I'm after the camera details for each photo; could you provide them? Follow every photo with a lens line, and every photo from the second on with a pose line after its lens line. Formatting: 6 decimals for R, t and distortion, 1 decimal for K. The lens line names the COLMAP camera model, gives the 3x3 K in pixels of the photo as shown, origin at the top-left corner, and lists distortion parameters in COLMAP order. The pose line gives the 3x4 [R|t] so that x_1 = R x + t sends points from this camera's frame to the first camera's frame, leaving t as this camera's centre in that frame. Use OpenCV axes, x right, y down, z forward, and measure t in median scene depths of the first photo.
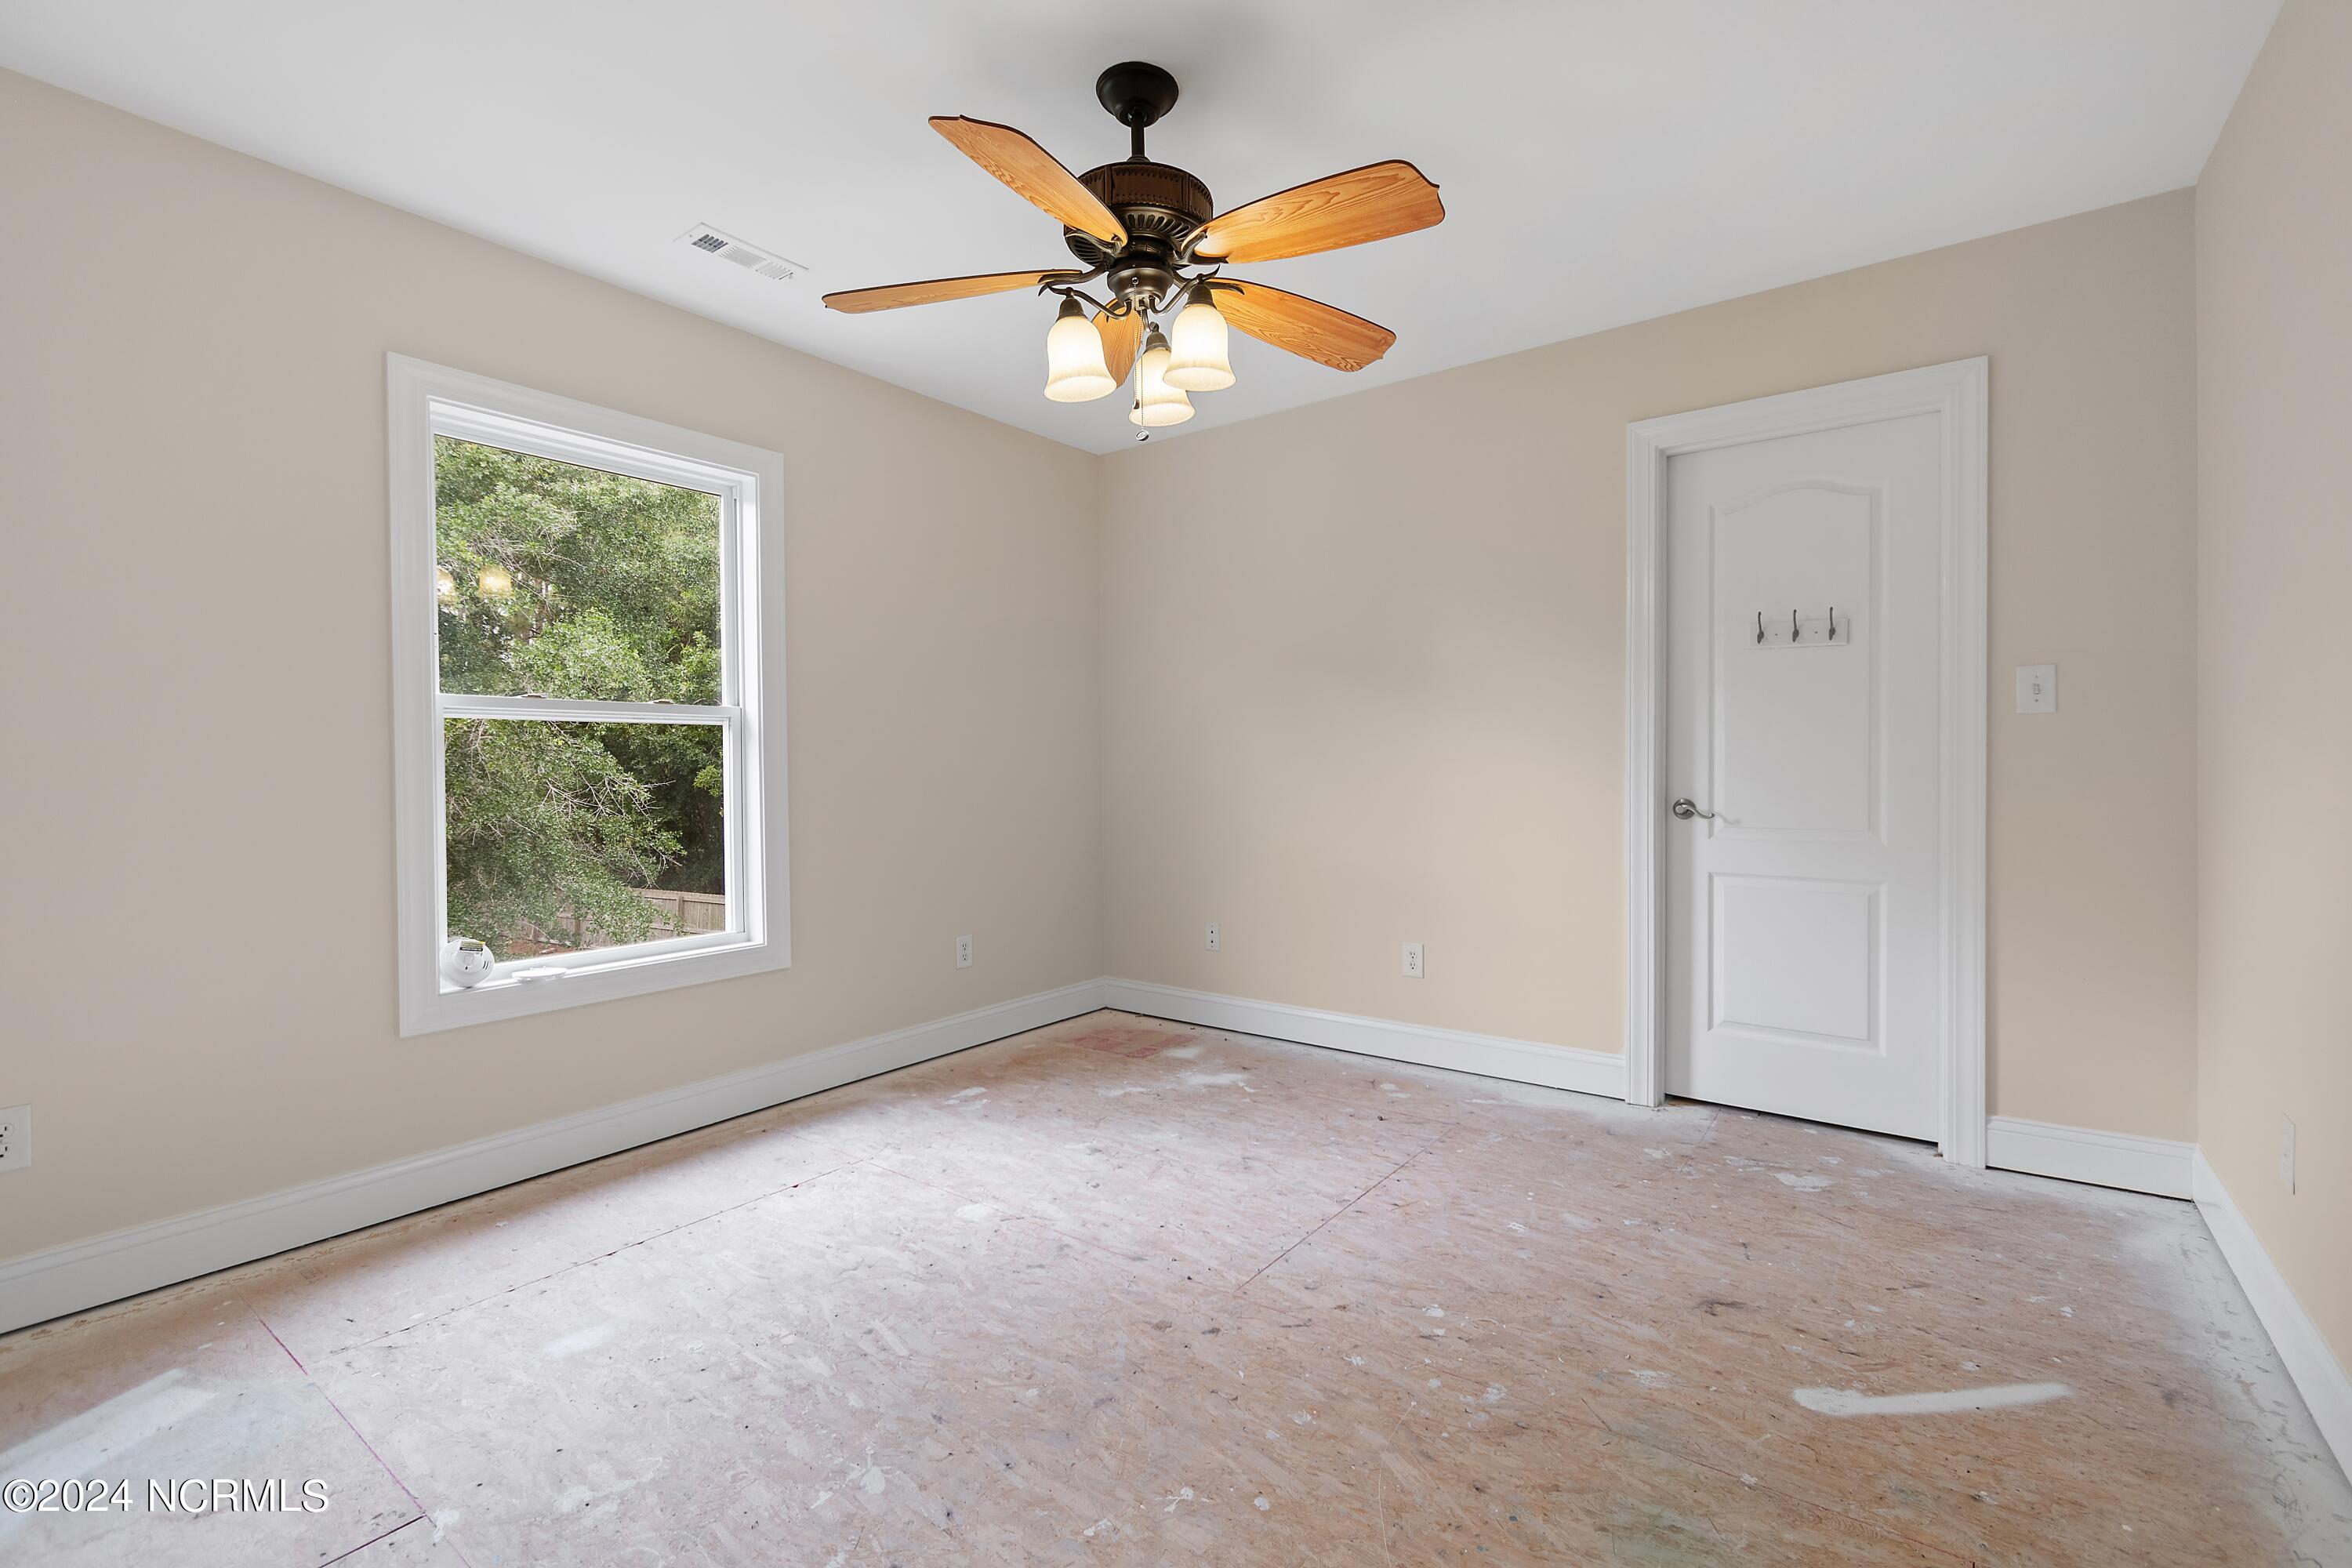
lens RADIAL K [[1035.1, 0, 1178.1], [0, 1035.1, 780.4], [0, 0, 1]] dist [-0.003437, -0.000997]
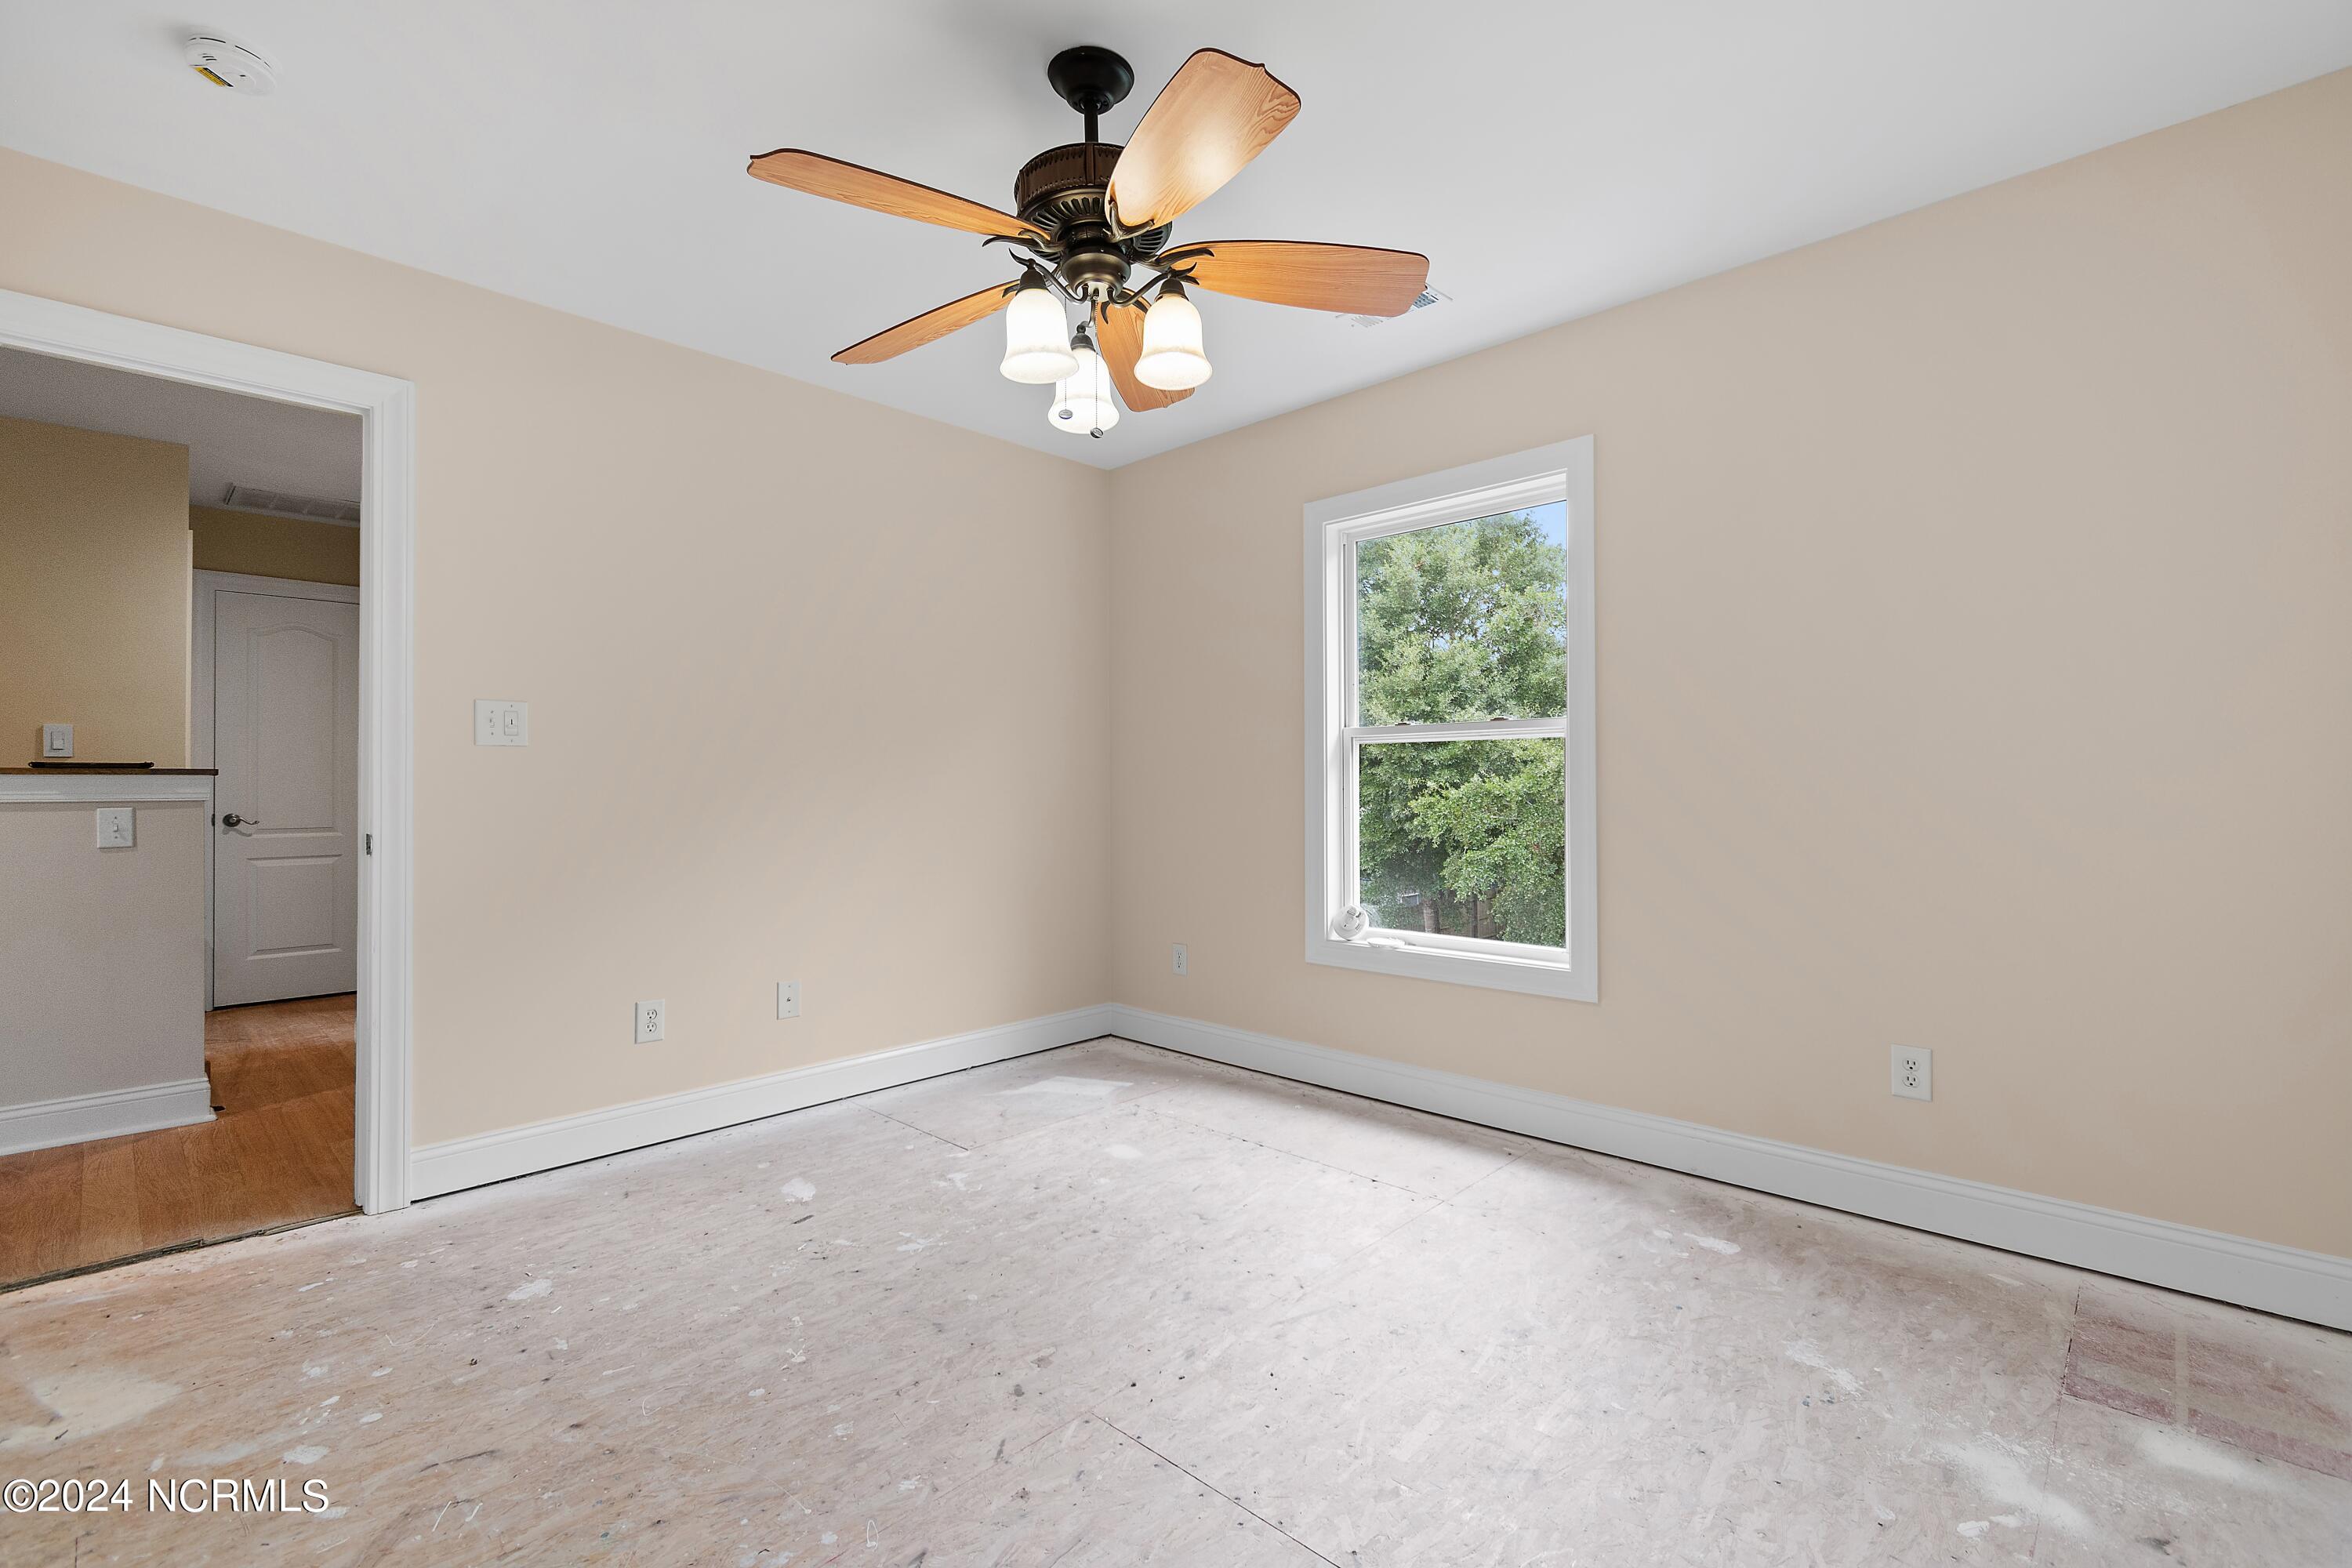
lens RADIAL K [[1035.1, 0, 1178.6], [0, 1035.1, 781.3], [0, 0, 1]] dist [-0.003437, -0.000997]
pose [[-0.127921, 0.003570, -0.991778, 0.561947], [-0.009454, 0.999944, 0.004819, -0.012640], [0.991739, 0.009993, -0.127880, 0.755939]]
